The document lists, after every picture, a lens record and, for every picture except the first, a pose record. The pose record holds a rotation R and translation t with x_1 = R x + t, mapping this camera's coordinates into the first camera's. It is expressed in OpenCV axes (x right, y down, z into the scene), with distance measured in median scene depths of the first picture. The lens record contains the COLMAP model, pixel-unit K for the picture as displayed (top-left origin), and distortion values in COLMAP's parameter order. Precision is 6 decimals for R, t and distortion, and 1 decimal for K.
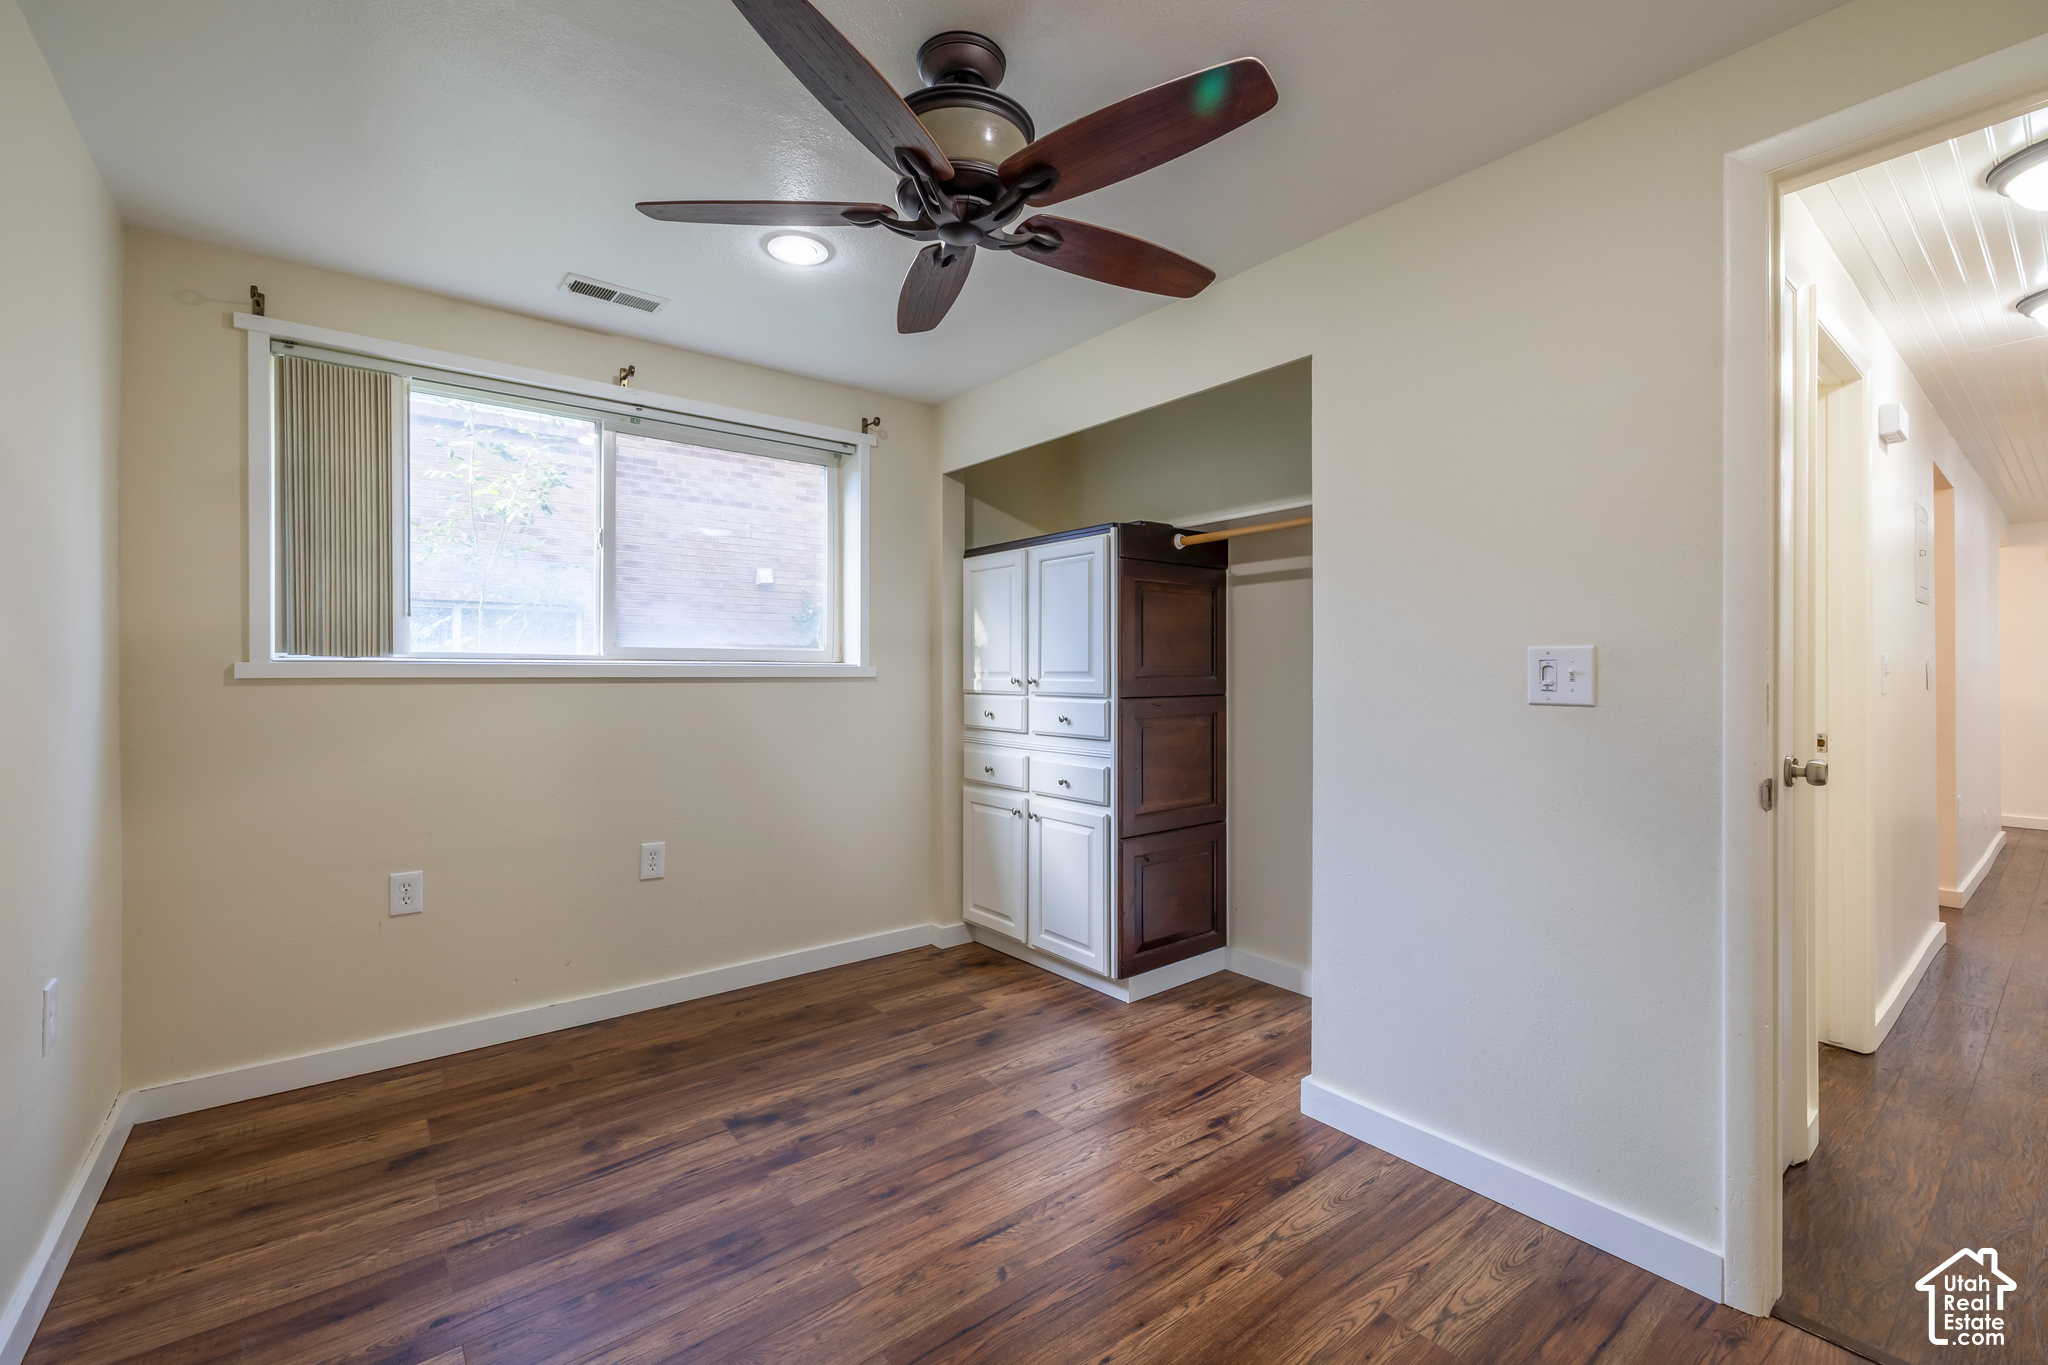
lens RADIAL K [[835.0, 0, 1028.9], [0, 835.0, 668.2], [0, 0, 1]] dist [0.002745, -0.002513]
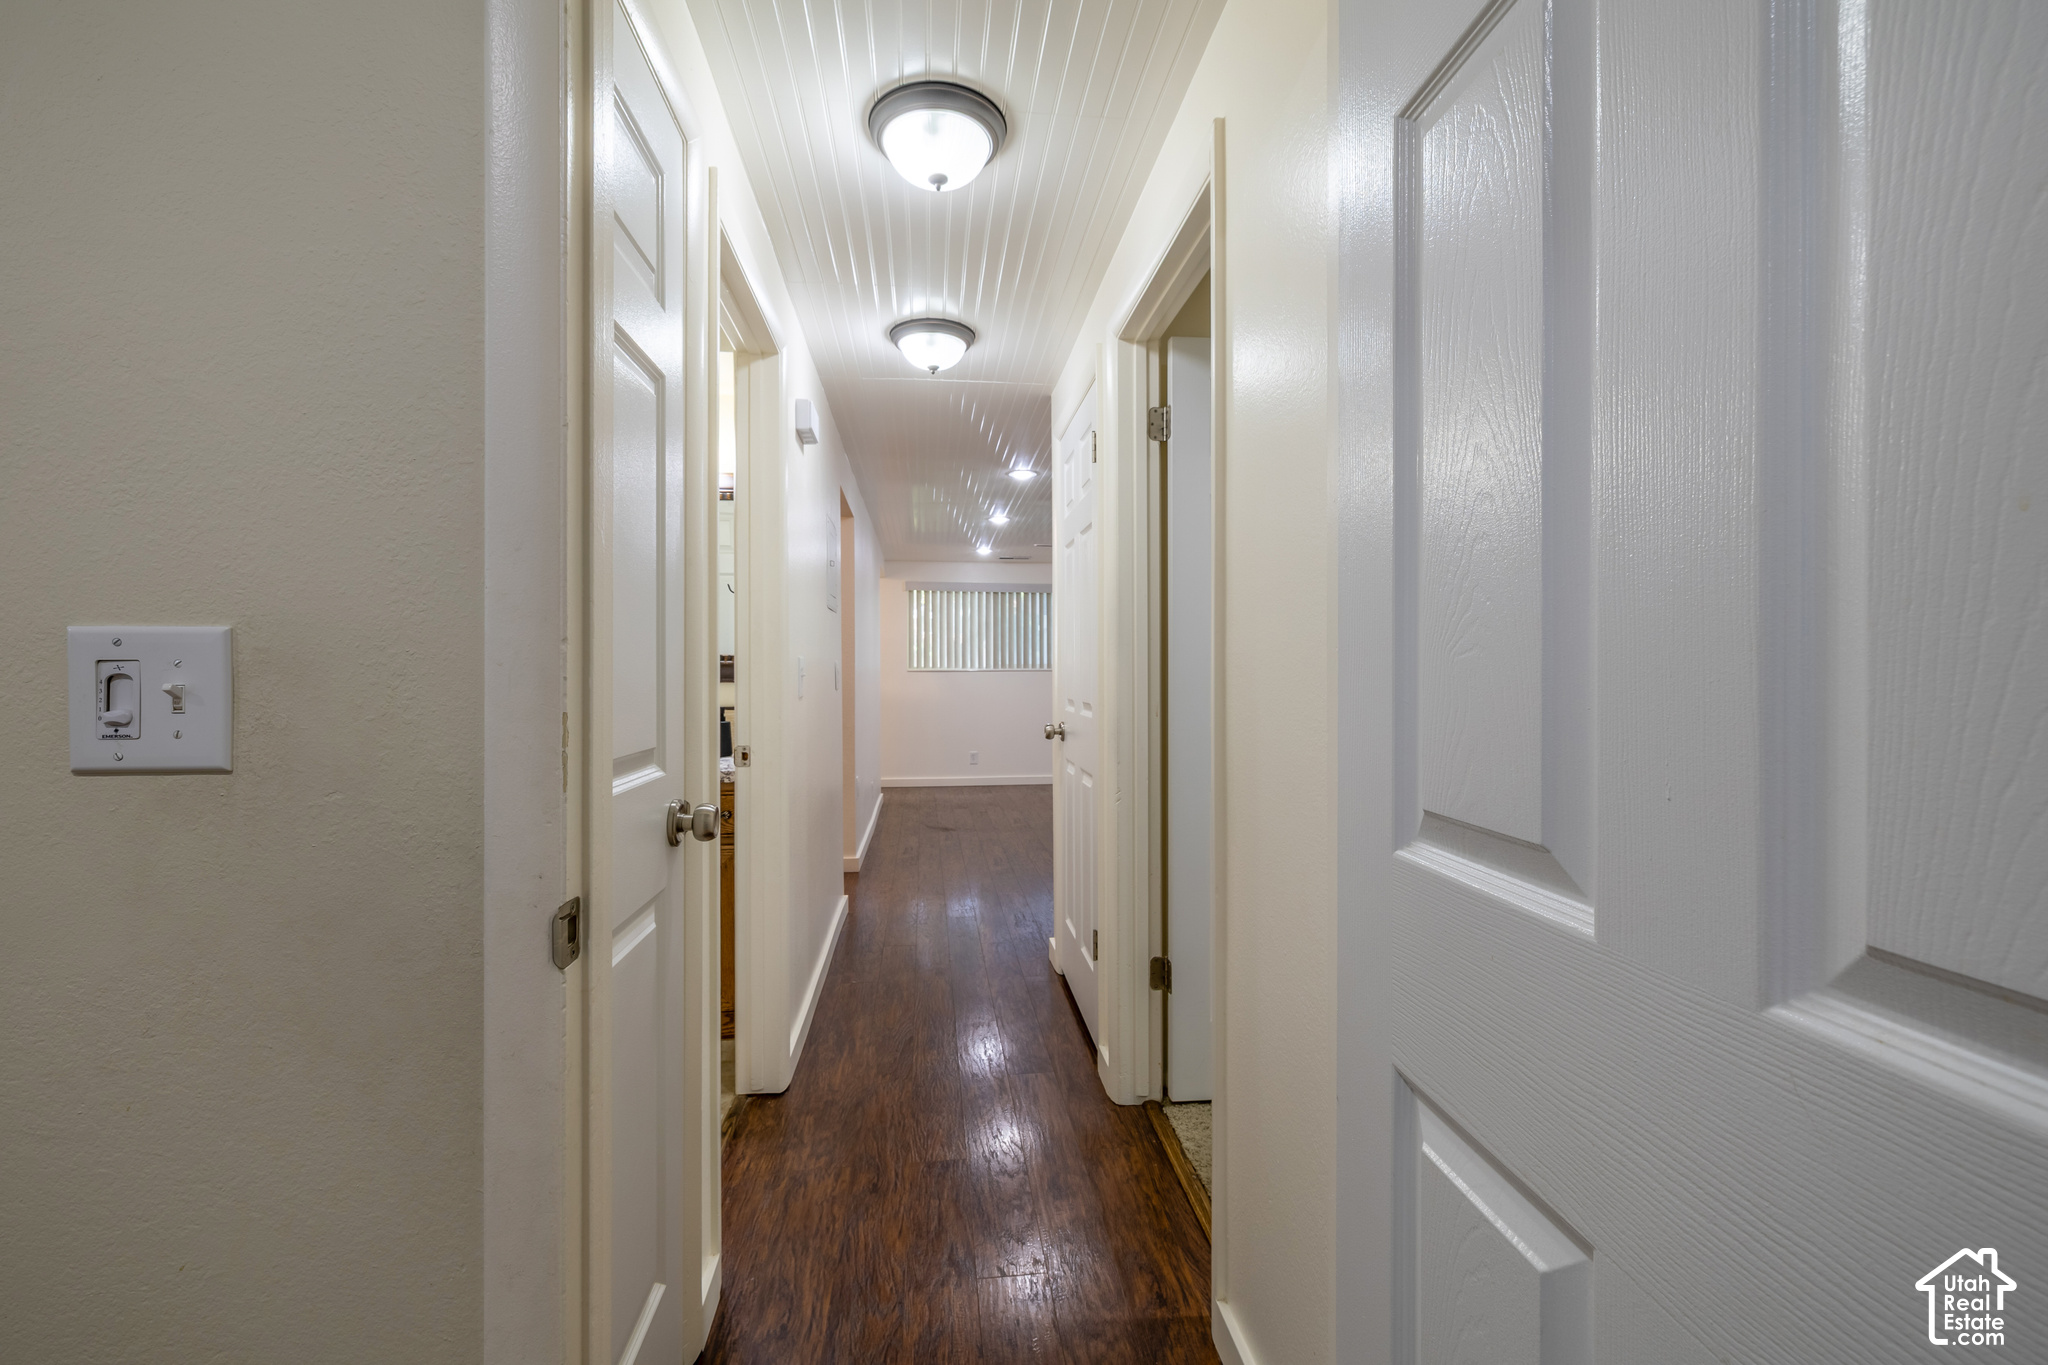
lens RADIAL K [[835.0, 0, 1030.4], [0, 835.0, 676.4], [0, 0, 1]] dist [0.002745, -0.002513]
pose [[0.507406, -0.007178, 0.861677, 0.473187], [-0.002454, 0.999949, 0.009775, -0.006567], [-0.861703, -0.007074, 0.507363, 0.403712]]
